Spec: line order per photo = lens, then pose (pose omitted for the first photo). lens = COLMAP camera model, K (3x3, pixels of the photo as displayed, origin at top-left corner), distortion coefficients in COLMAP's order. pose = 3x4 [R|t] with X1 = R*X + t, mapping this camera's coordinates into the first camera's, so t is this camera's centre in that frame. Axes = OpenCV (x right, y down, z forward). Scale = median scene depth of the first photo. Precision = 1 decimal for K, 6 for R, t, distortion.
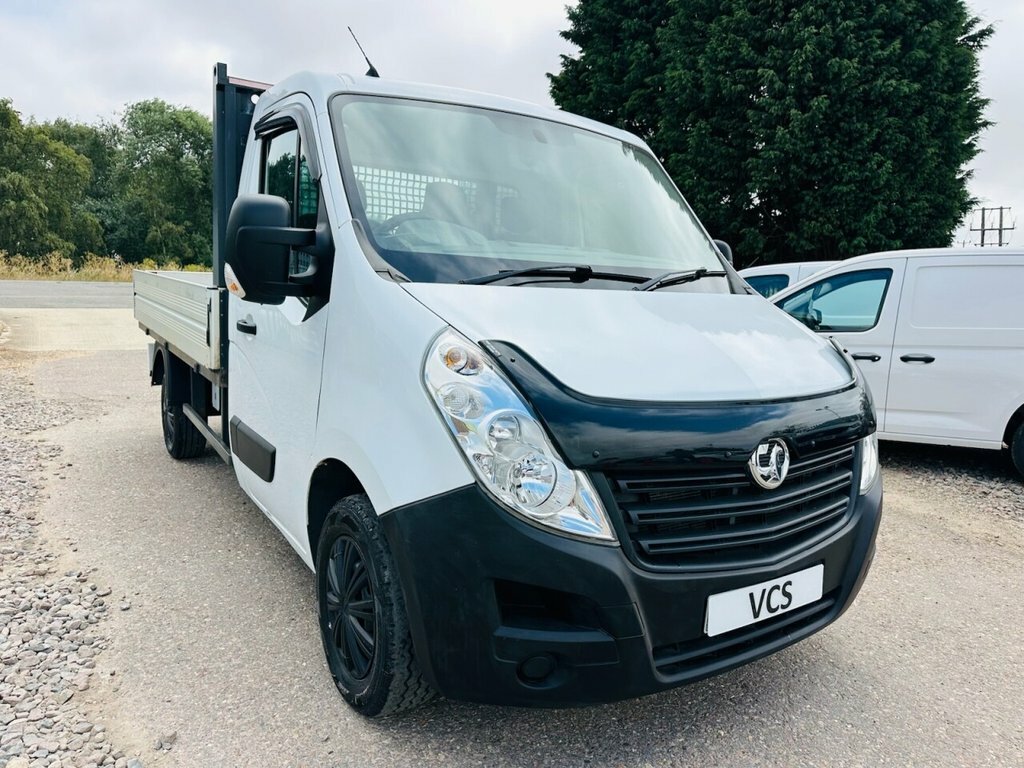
lens RADIAL K [[722.7, 0, 512.3], [0, 722.7, 384.5], [0, 0, 1]] dist [0.033818, -0.043160]
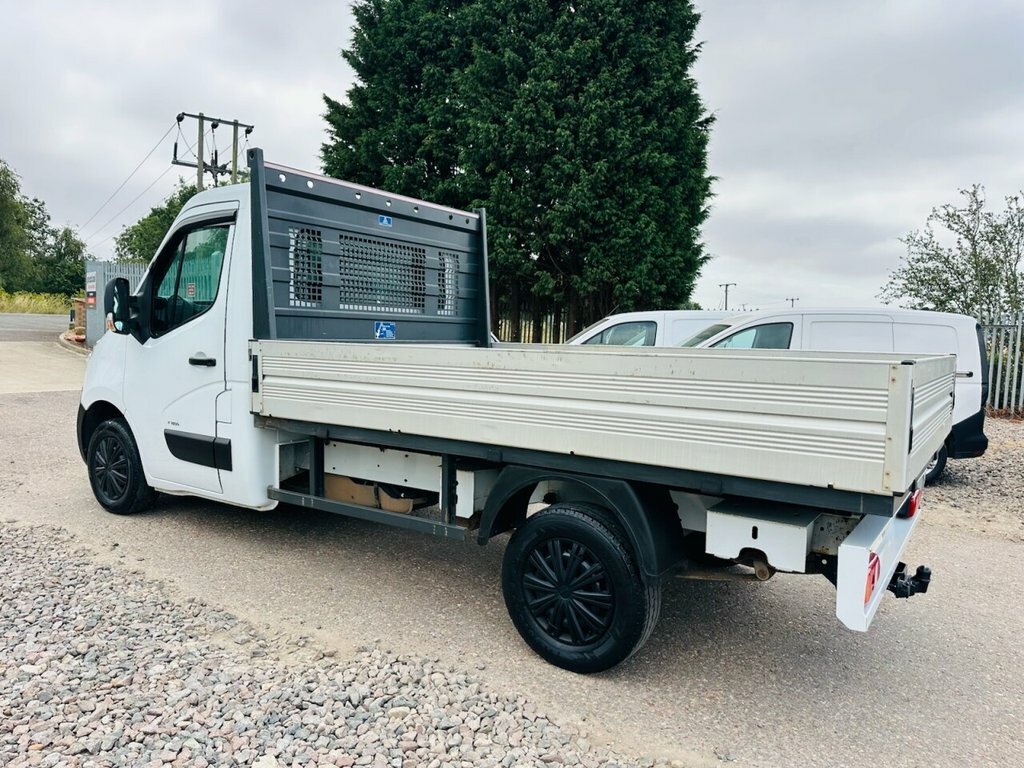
lens RADIAL K [[722.7, 0, 507.5], [0, 722.7, 396.1], [0, 0, 1]] dist [0.033818, -0.043160]
pose [[0.918024, -0.031636, 0.395260, -0.850140], [0.040036, 0.999113, -0.013021, -0.059156], [-0.394497, 0.027778, 0.918477, 0.029271]]
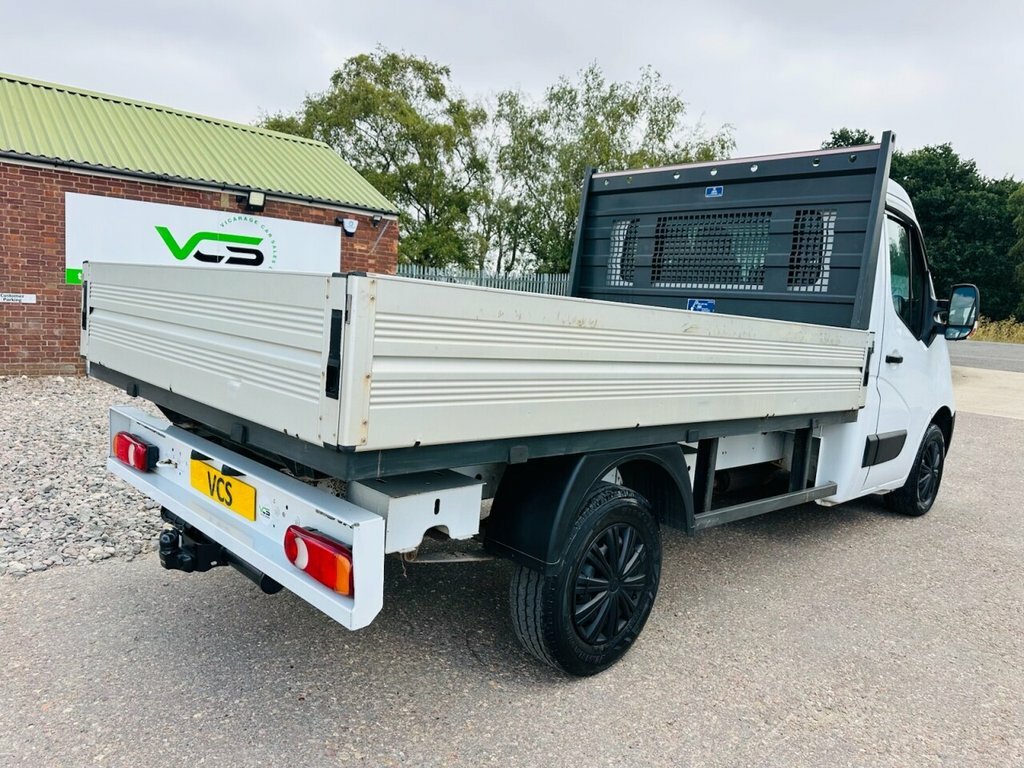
lens RADIAL K [[722.7, 0, 510.1], [0, 722.7, 384.2], [0, 0, 1]] dist [0.033818, -0.043160]
pose [[0.213760, 0.088916, -0.972831, 0.891927], [-0.185344, 0.981452, 0.048979, -0.079467], [0.959143, 0.169838, 0.226275, 0.879002]]
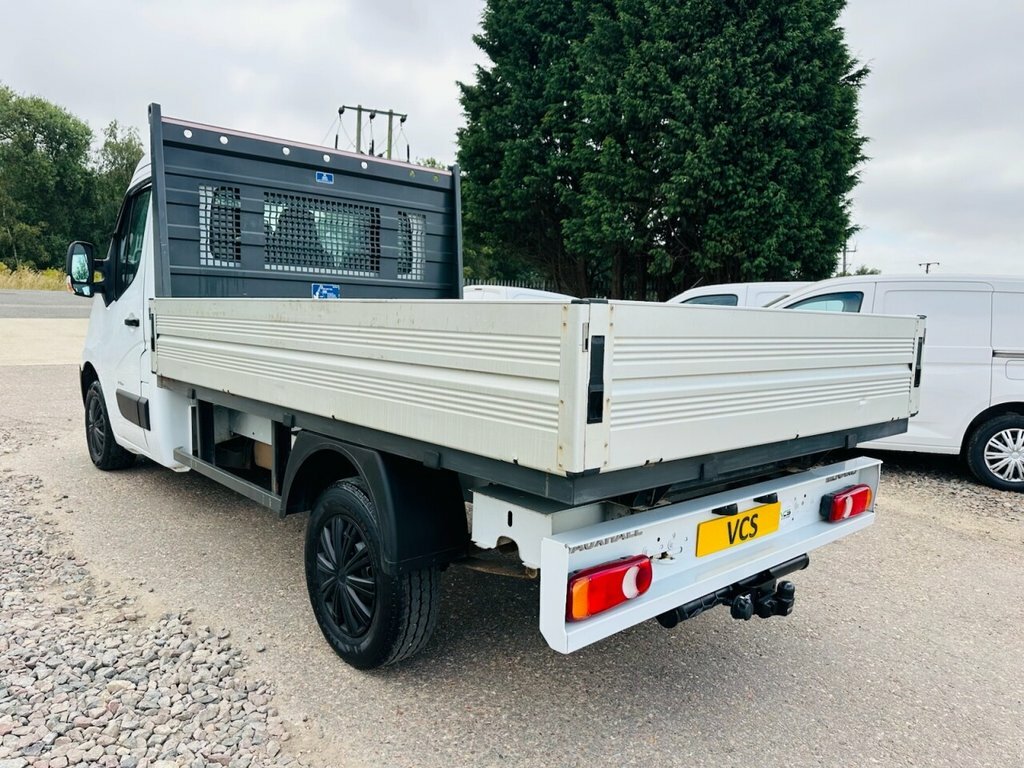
lens RADIAL K [[722.7, 0, 512.5], [0, 722.7, 393.2], [0, 0, 1]] dist [0.033818, -0.043160]
pose [[0.984833, -0.010132, 0.173211, -0.353570], [0.010690, 0.999940, -0.002289, -0.016947], [-0.173177, 0.004106, 0.984882, 0.016892]]
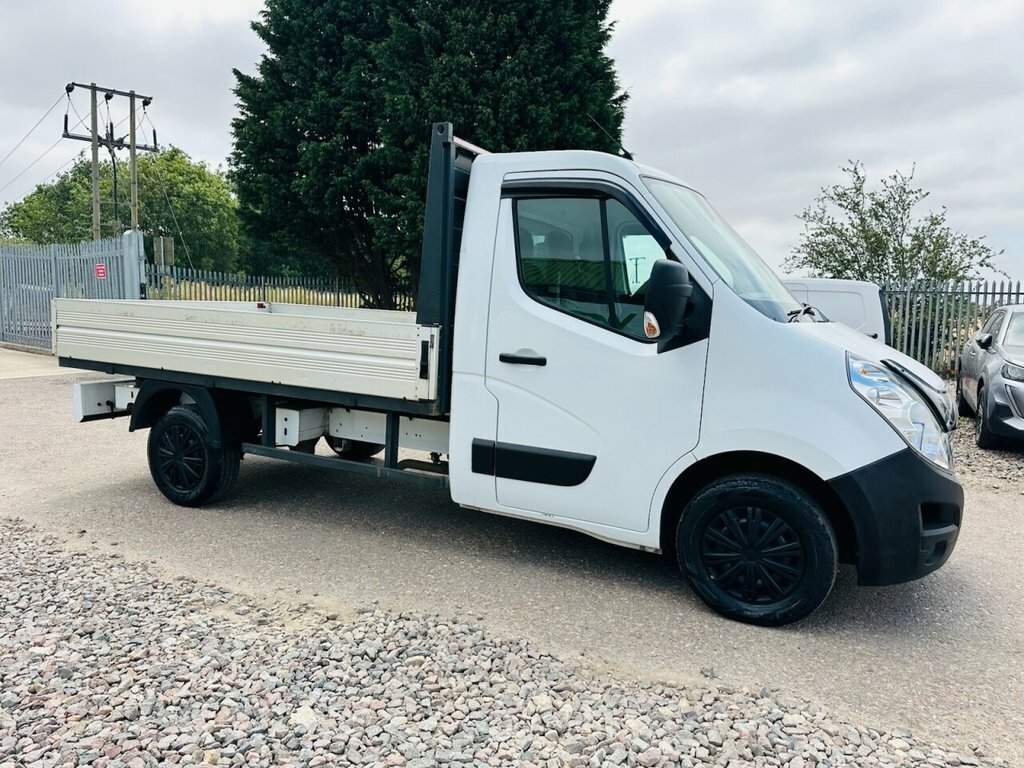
lens RADIAL K [[722.7, 0, 511.4], [0, 722.7, 389.7], [0, 0, 1]] dist [0.033818, -0.043160]
pose [[0.862396, -0.073705, 0.500840, -0.970465], [0.075013, 0.997028, 0.017560, -0.053455], [-0.500645, 0.022426, 0.865362, 0.010889]]
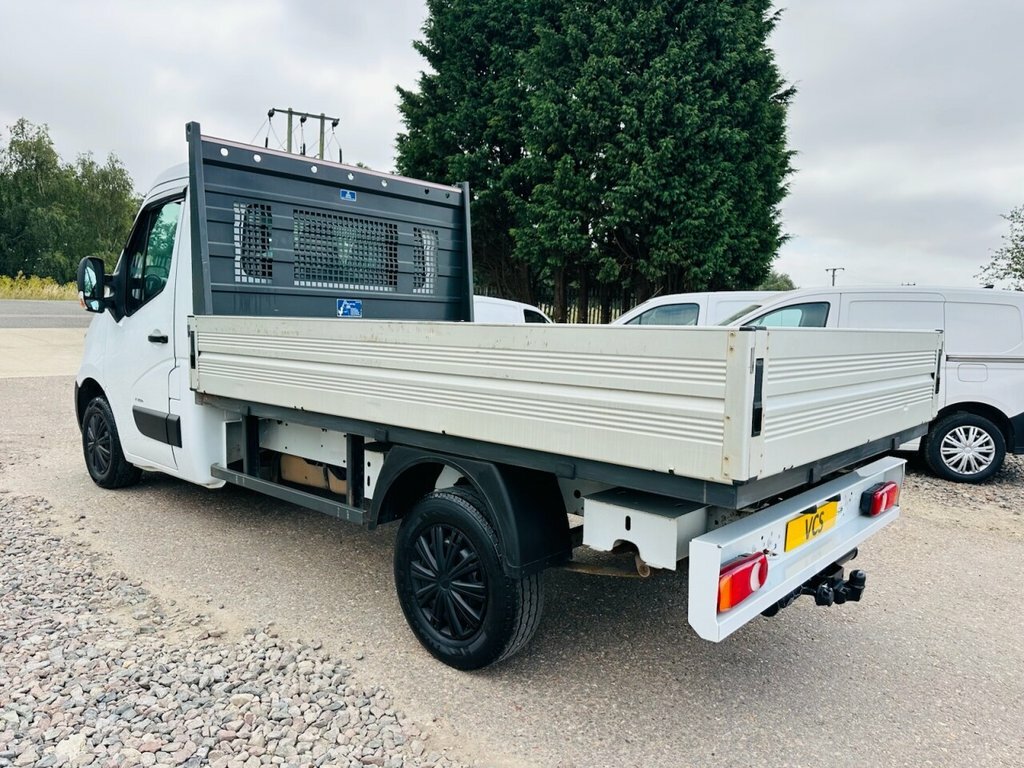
lens RADIAL K [[722.7, 0, 510.5], [0, 722.7, 392.7], [0, 0, 1]] dist [0.033818, -0.043160]
pose [[0.961734, -0.025354, 0.272809, -0.565955], [0.028207, 0.999581, -0.006541, -0.033735], [-0.272529, 0.013985, 0.962046, 0.003012]]
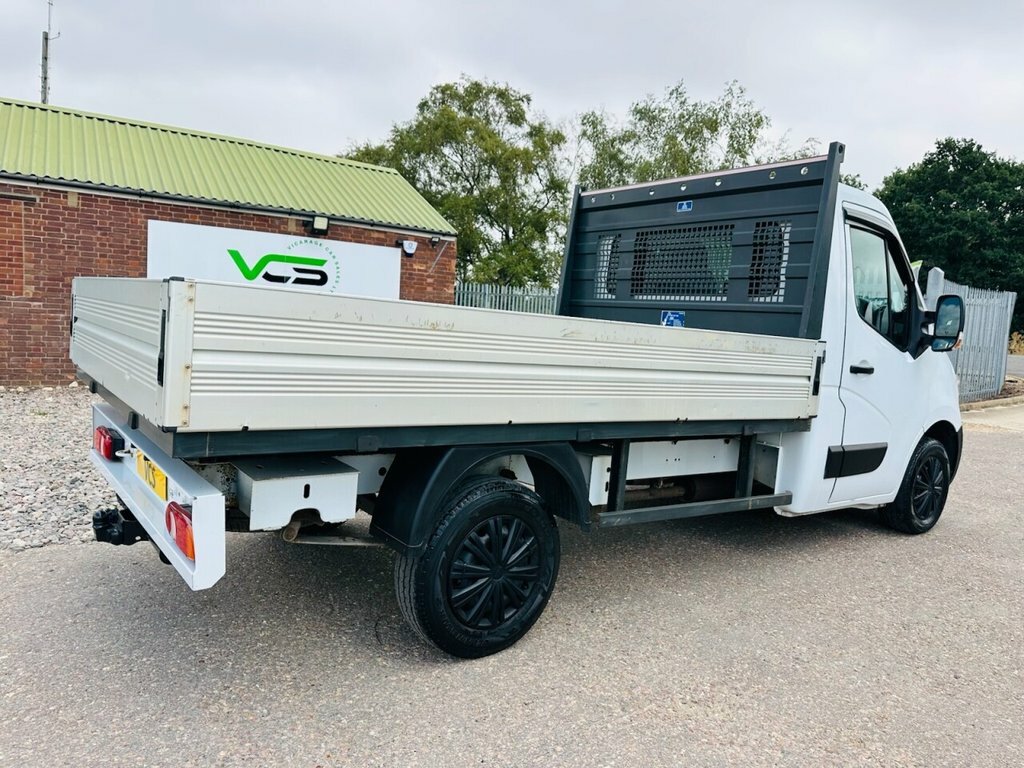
lens RADIAL K [[722.7, 0, 517.3], [0, 722.7, 380.9], [0, 0, 1]] dist [0.033818, -0.043160]
pose [[0.091164, 0.059296, -0.994069, 0.998283], [-0.189063, 0.981101, 0.041184, -0.107245], [0.977724, 0.184187, 0.100651, 1.114788]]
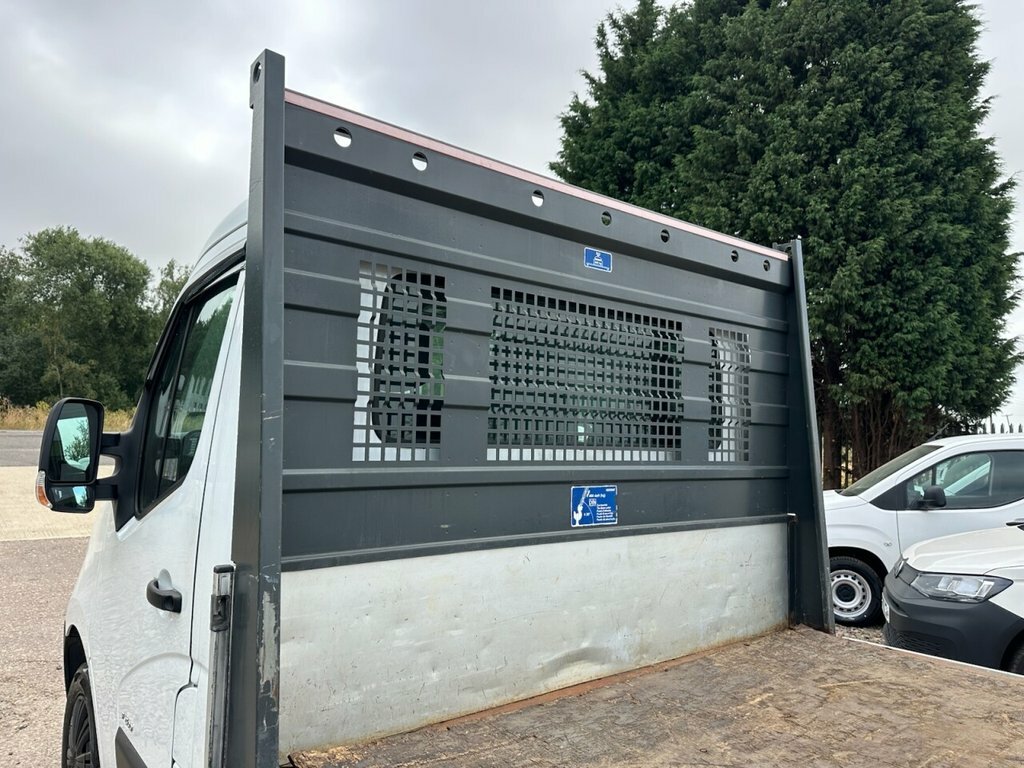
lens RADIAL K [[722.7, 0, 516.2], [0, 722.7, 394.2], [0, 0, 1]] dist [0.033818, -0.043160]
pose [[0.991232, 0.011009, 0.131670, -0.636049], [0.012853, 0.983764, -0.179008, -0.213123], [-0.131503, 0.179131, 0.974997, 0.893547]]
